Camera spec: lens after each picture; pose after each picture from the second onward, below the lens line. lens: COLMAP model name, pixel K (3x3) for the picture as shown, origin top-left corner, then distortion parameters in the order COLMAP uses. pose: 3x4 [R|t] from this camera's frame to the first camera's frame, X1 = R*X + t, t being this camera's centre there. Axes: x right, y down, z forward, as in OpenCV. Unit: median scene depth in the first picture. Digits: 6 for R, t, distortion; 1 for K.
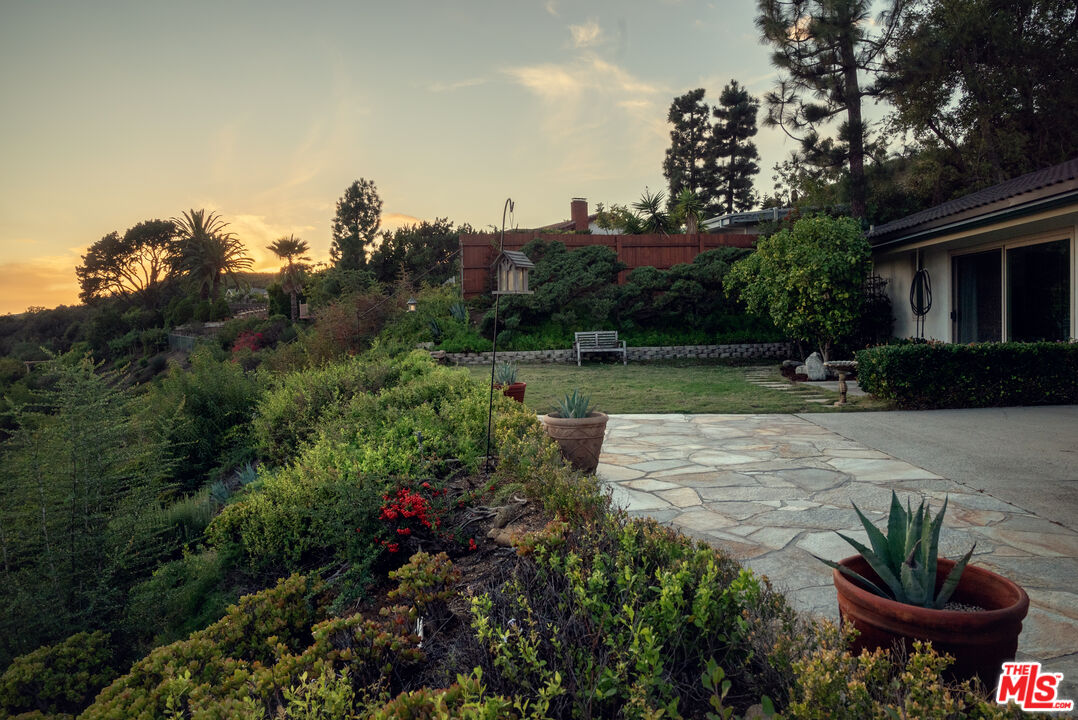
lens RADIAL K [[737.5, 0, 539.0], [0, 737.5, 360.0], [0, 0, 1]] dist [-0.006385, 0.001627]
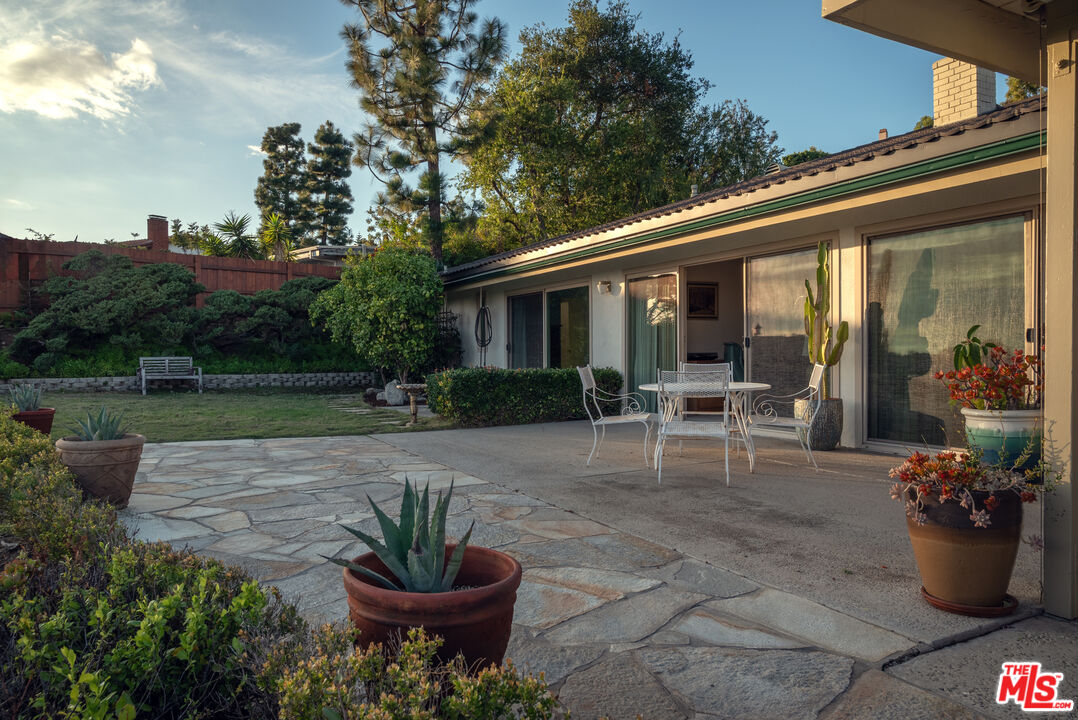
lens RADIAL K [[716.8, 0, 539.0], [0, 716.8, 360.0], [0, 0, 1]] dist [-0.006519, 0.002214]
pose [[0.855022, 0.020604, 0.518181, 0.019305], [0.003122, 0.998988, -0.044873, 0.009037], [-0.518582, 0.039985, 0.854093, 0.013353]]
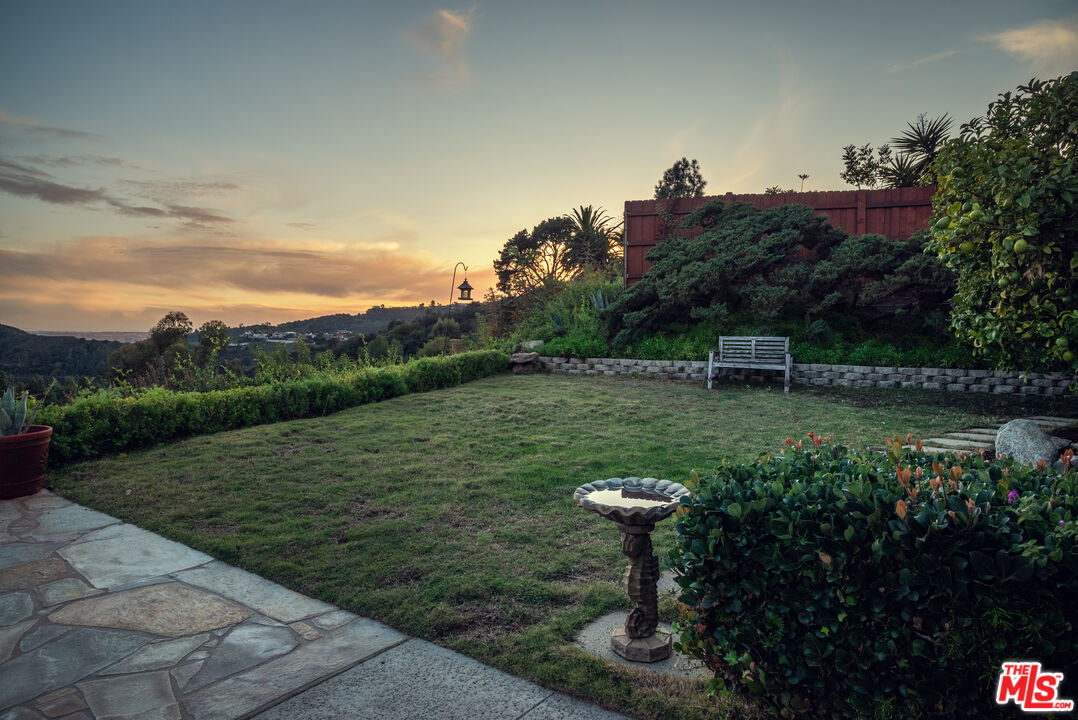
lens RADIAL K [[716.8, 0, 539.0], [0, 716.8, 360.0], [0, 0, 1]] dist [-0.006519, 0.002214]
pose [[0.844221, 0.062653, -0.532321, 0.371600], [-0.056085, 0.998019, 0.028517, -0.037432], [0.533053, 0.005781, 0.846062, 0.547822]]
